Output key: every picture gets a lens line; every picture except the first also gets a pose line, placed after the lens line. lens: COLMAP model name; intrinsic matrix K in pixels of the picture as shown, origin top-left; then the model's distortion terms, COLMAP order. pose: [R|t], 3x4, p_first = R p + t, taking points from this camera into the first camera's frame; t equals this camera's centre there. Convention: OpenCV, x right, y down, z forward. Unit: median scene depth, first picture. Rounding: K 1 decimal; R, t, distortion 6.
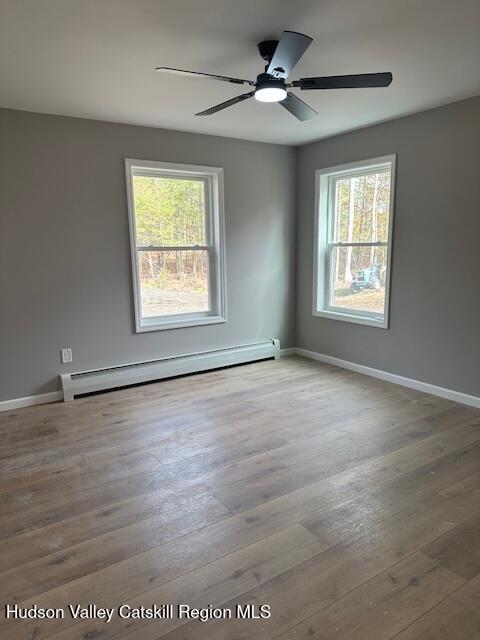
lens RADIAL K [[444.1, 0, 237.3], [0, 444.1, 322.1], [0, 0, 1]] dist [0.053529, -0.057187]
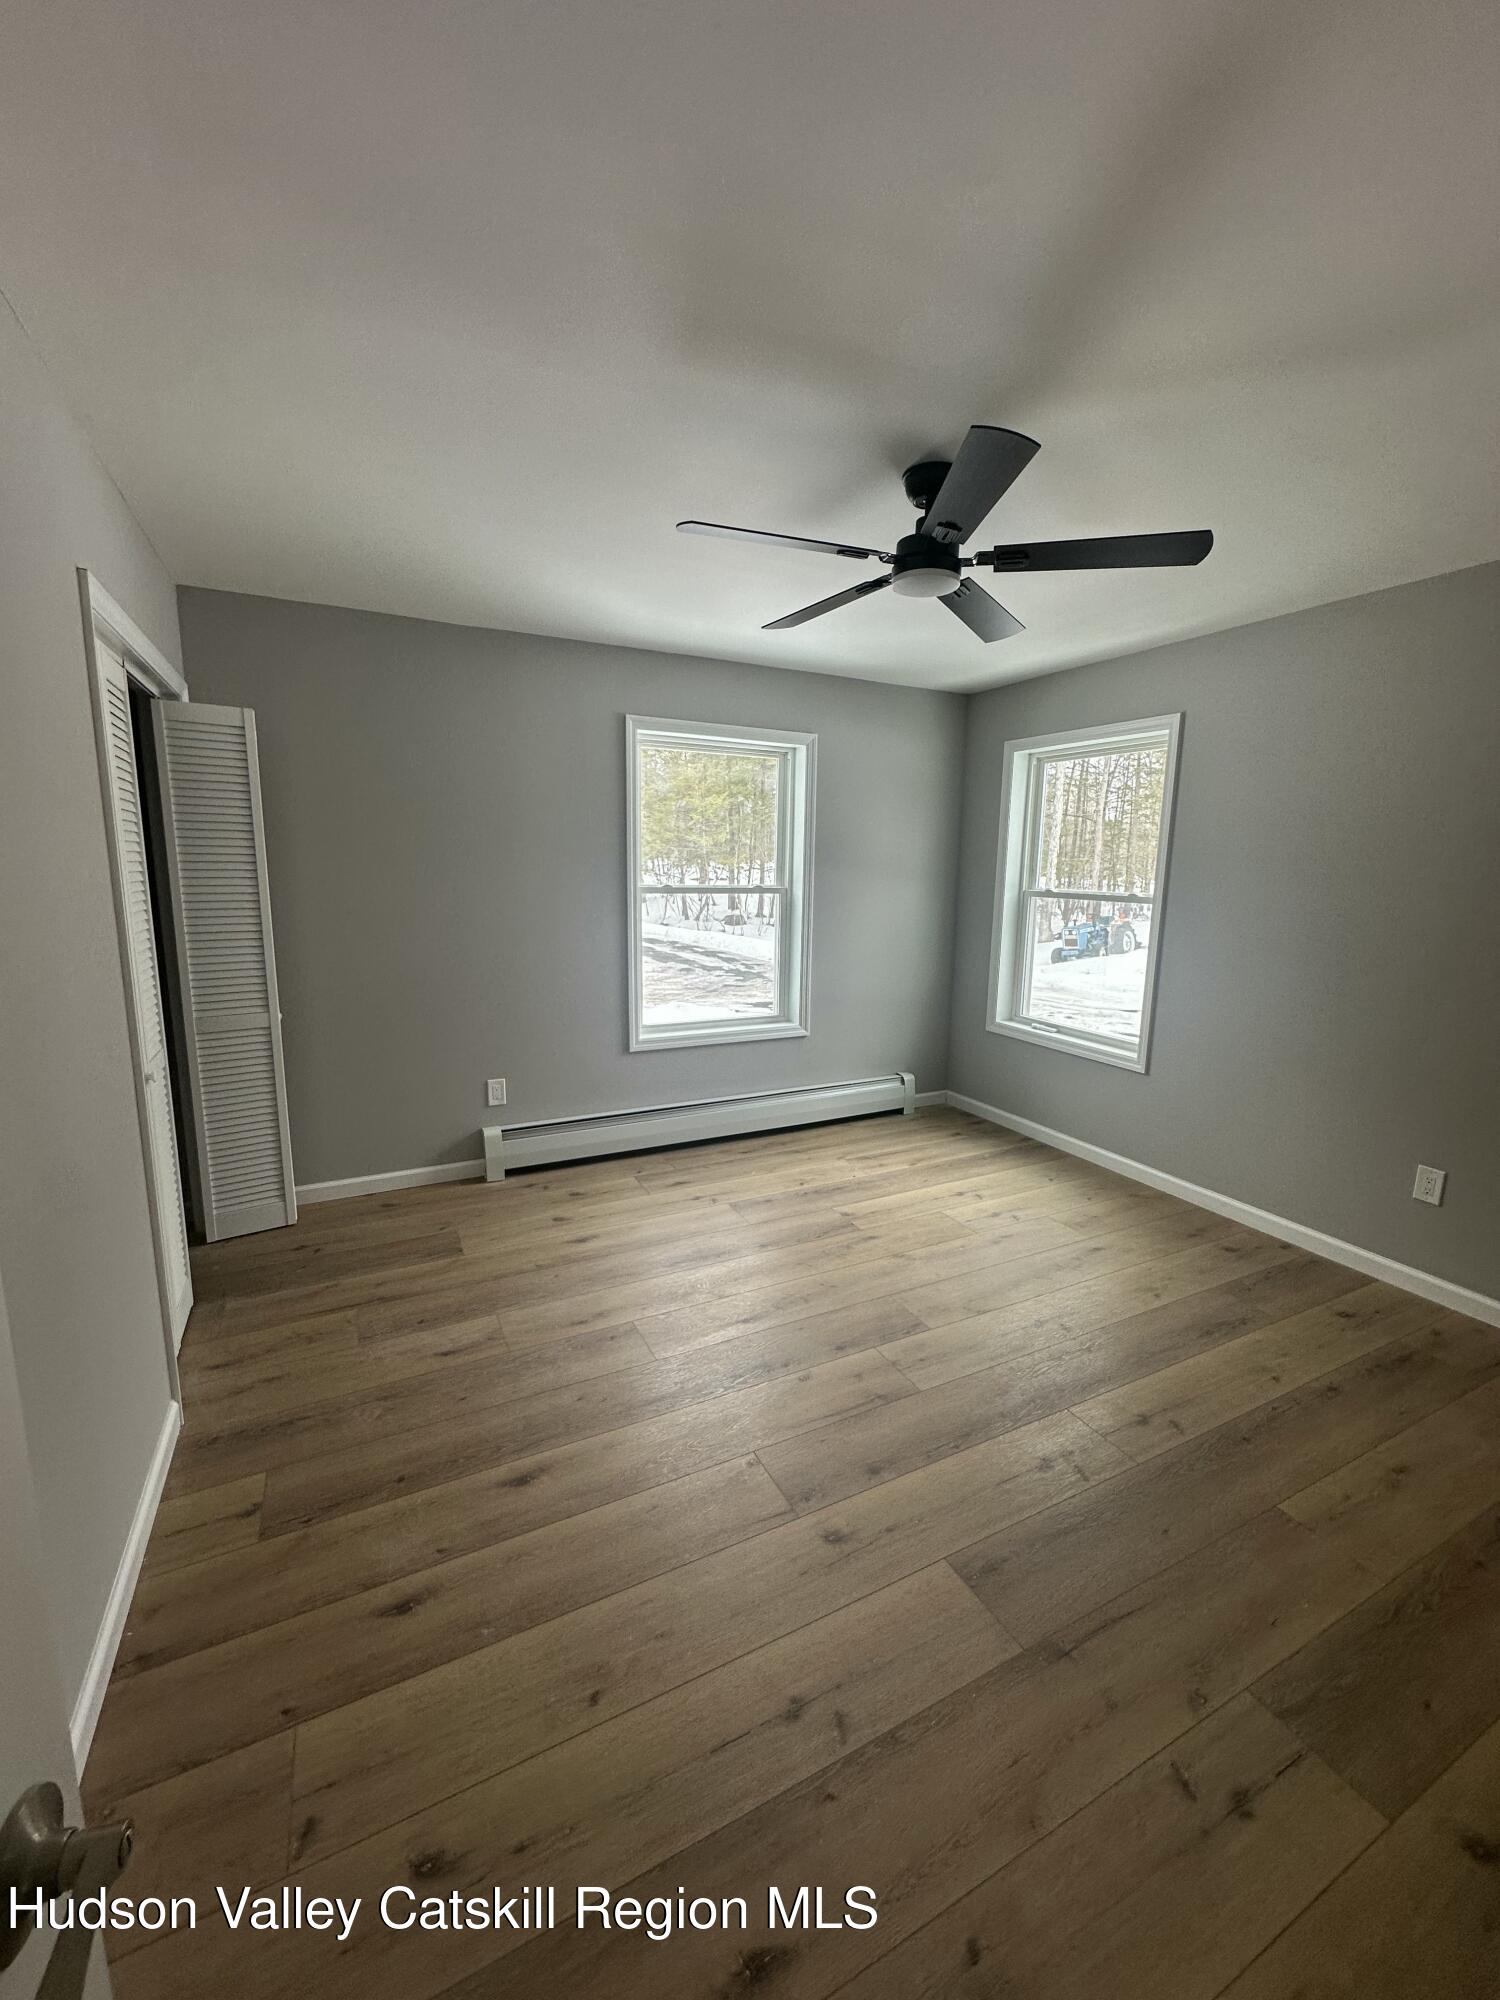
lens RADIAL K [[794.6, 0, 749.8], [0, 794.6, 991.0], [0, 0, 1]] dist [-0.003398, 0.001050]
pose [[0.993057, 0.050190, -0.106388, 0.002514], [-0.051647, 0.998605, -0.010983, -0.061519], [0.105688, 0.016402, 0.994264, 0.153618]]
